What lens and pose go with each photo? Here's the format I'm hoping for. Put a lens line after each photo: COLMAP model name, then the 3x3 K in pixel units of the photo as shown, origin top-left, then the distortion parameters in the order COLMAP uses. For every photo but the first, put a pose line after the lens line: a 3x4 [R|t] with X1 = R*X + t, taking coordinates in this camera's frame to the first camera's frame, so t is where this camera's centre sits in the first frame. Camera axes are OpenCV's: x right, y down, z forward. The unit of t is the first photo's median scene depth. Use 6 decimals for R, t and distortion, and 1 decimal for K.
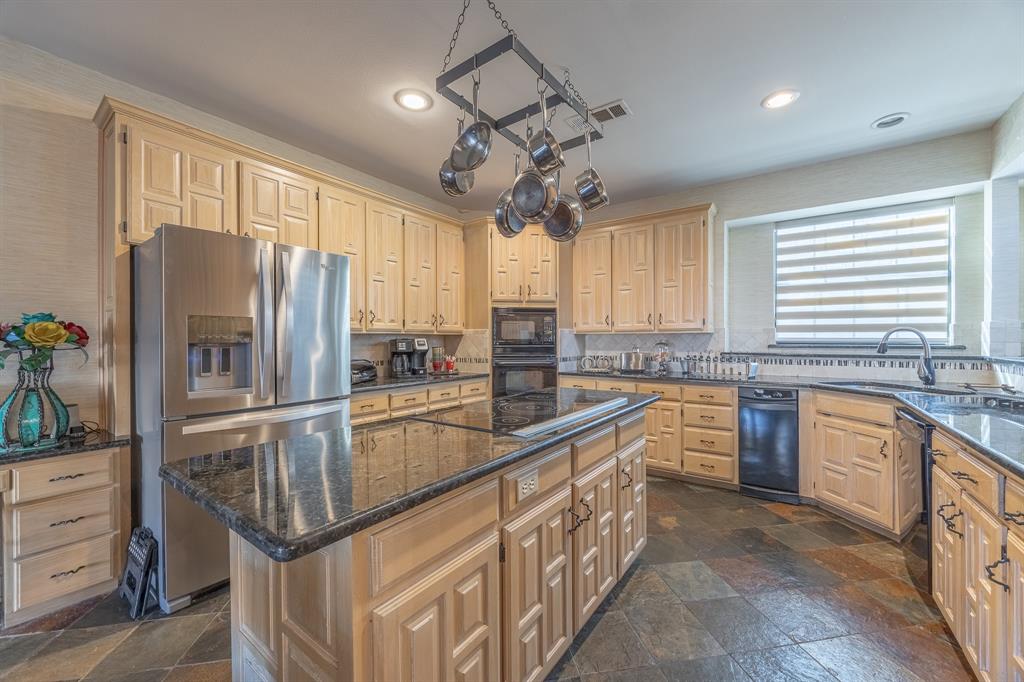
lens RADIAL K [[393.7, 0, 516.3], [0, 393.7, 342.7], [0, 0, 1]] dist [0.001289, -0.000965]
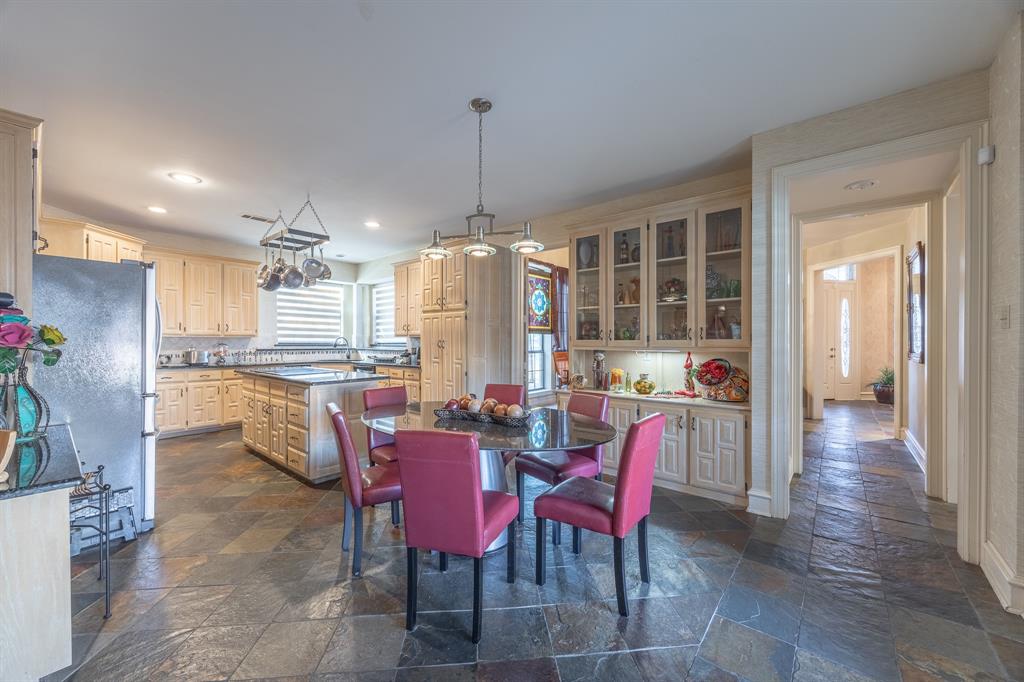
lens RADIAL K [[393.7, 0, 513.7], [0, 393.7, 342.8], [0, 0, 1]] dist [0.001289, -0.000965]
pose [[0.073986, -0.001581, 0.997258, -1.053654], [-0.000859, 0.999998, 0.001649, -0.005759], [-0.997259, -0.000978, 0.073985, -0.214331]]
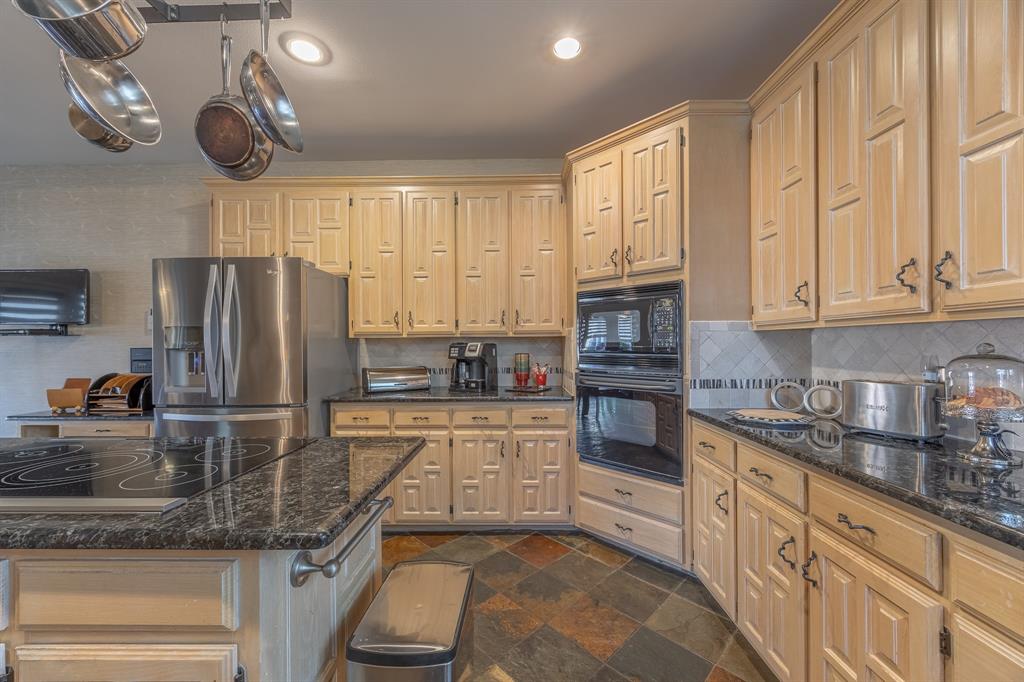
lens RADIAL K [[393.7, 0, 513.0], [0, 393.7, 342.7], [0, 0, 1]] dist [0.001289, -0.000965]
pose [[0.571169, -0.003126, -0.820826, 0.420883], [-0.000914, 0.999990, -0.004444, -0.006250], [0.820832, 0.003288, 0.571160, 0.578878]]
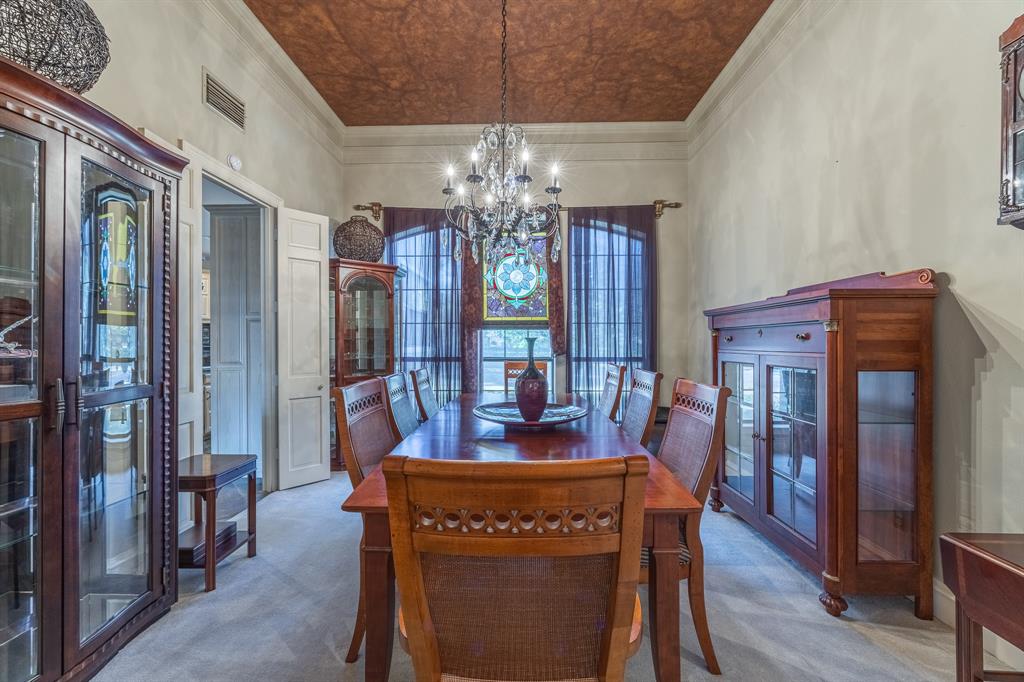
lens RADIAL K [[393.7, 0, 511.7], [0, 393.7, 342.1], [0, 0, 1]] dist [0.001289, -0.000965]
pose [[0.831941, 0.004079, 0.554850, 0.252286], [-0.001893, 0.999988, -0.004512, -0.004236], [-0.554861, 0.002704, 0.831938, -1.161571]]
